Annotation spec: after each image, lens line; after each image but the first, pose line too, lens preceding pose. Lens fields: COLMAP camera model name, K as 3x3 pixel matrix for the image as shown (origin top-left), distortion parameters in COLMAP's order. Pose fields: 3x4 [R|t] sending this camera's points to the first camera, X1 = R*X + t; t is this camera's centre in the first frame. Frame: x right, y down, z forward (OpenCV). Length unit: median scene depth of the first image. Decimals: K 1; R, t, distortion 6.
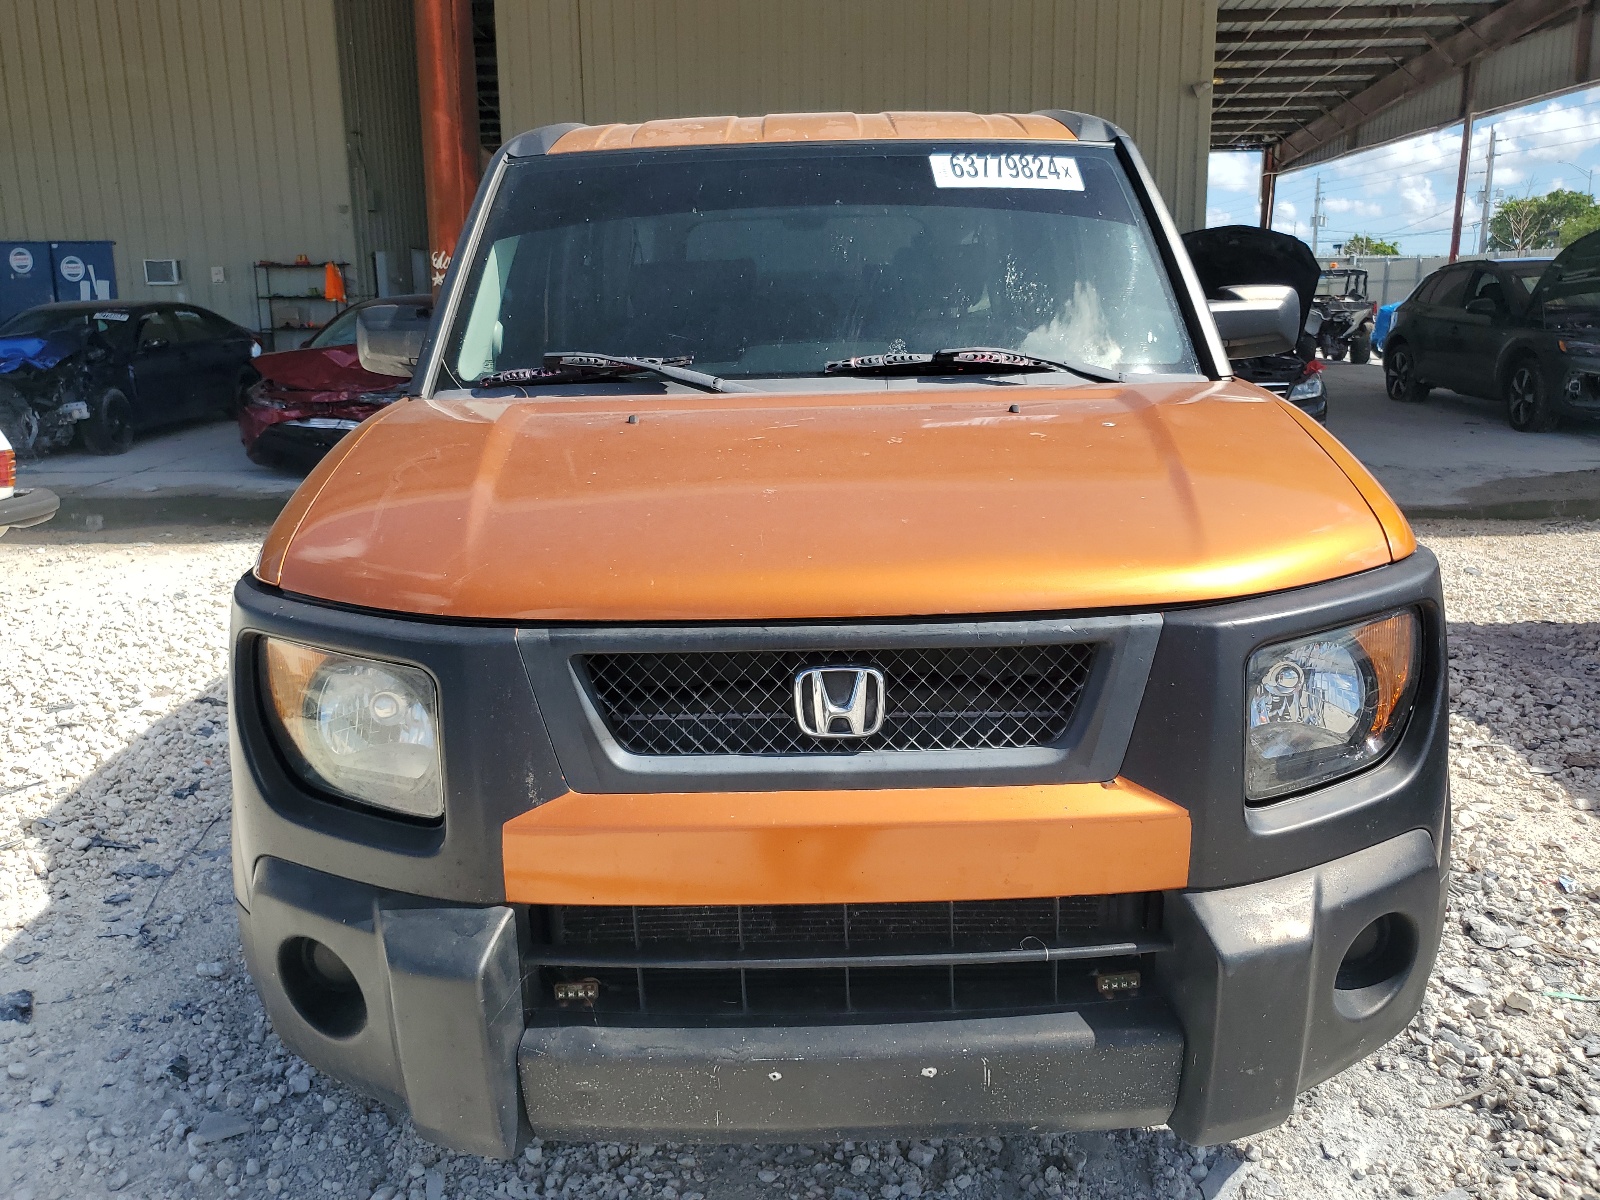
lens RADIAL K [[1234.1, 0, 767.8], [0, 1234.1, 631.9], [0, 0, 1]] dist [0.096135, -0.164218]
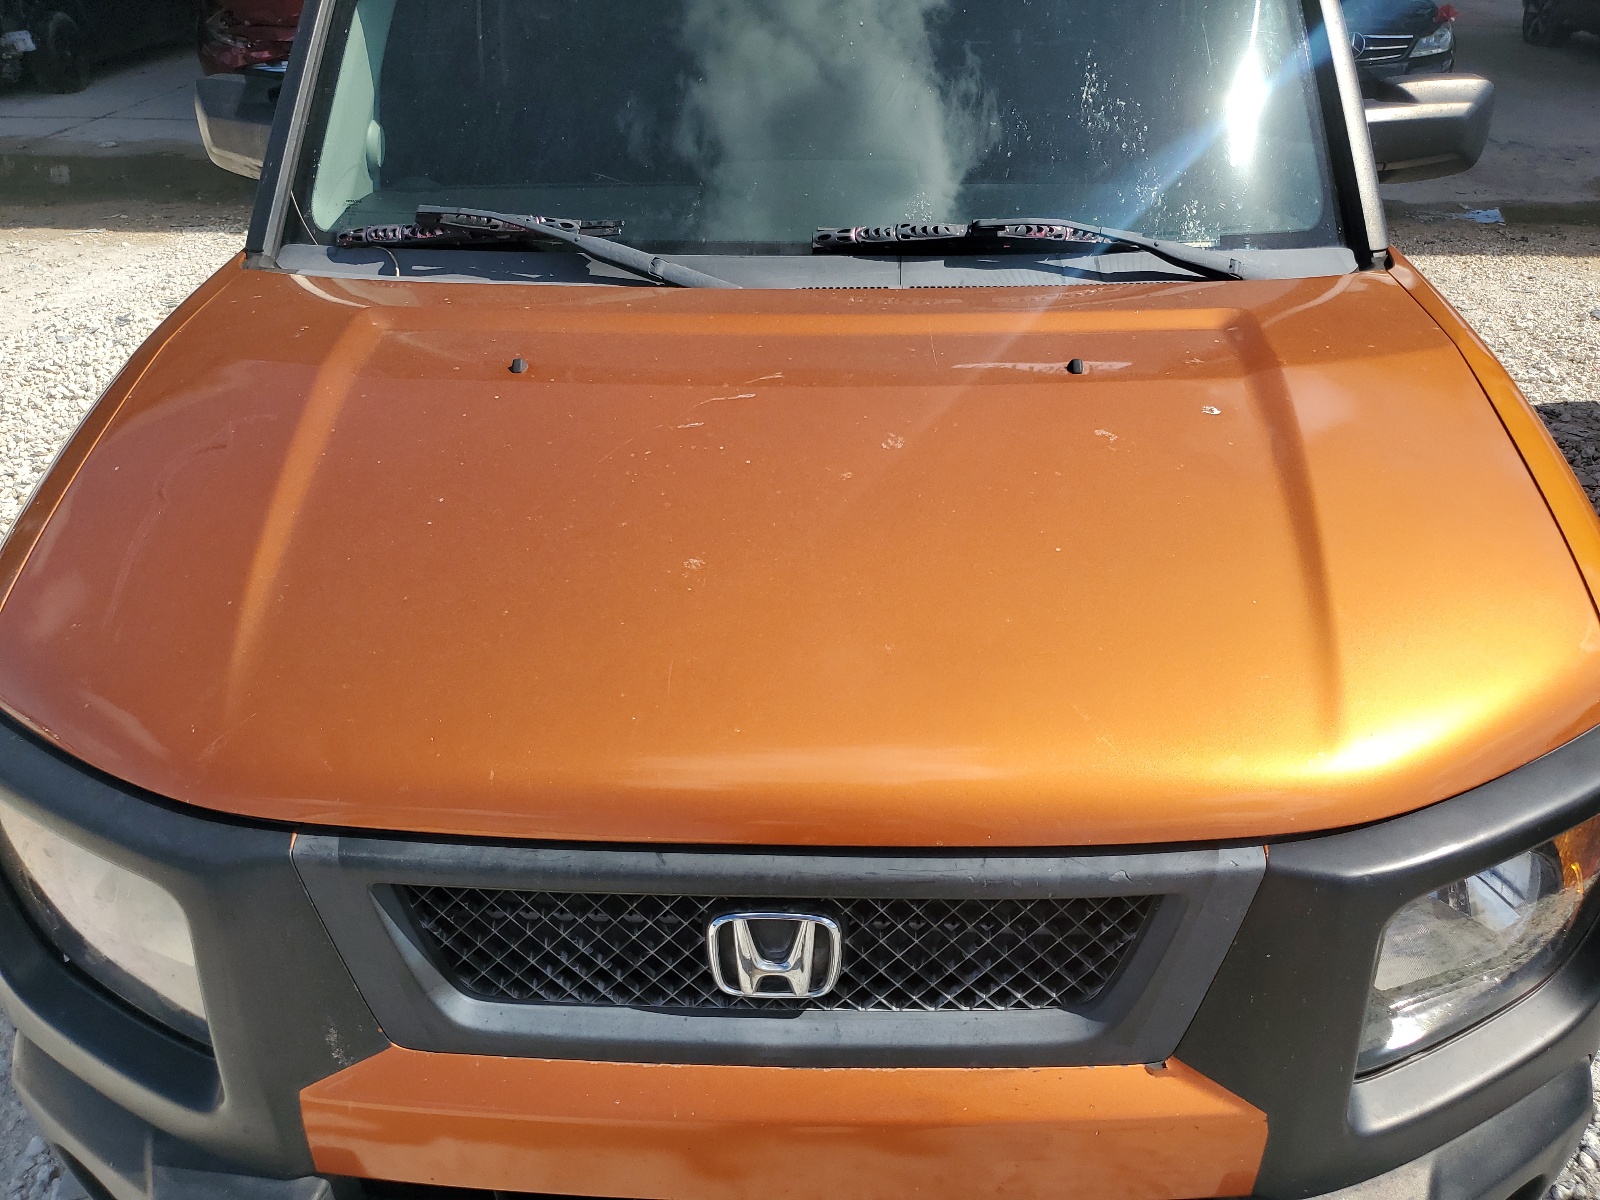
lens RADIAL K [[1221.5, 0, 800.0], [0, 1221.5, 600.0], [0, 0, 1]] dist [0.002643, 0.003196]
pose [[0.999688, 0.022368, -0.011078, 0.074518], [-0.018259, 0.957926, 0.286434, -0.317122], [0.017019, -0.286142, 0.958036, 0.409884]]
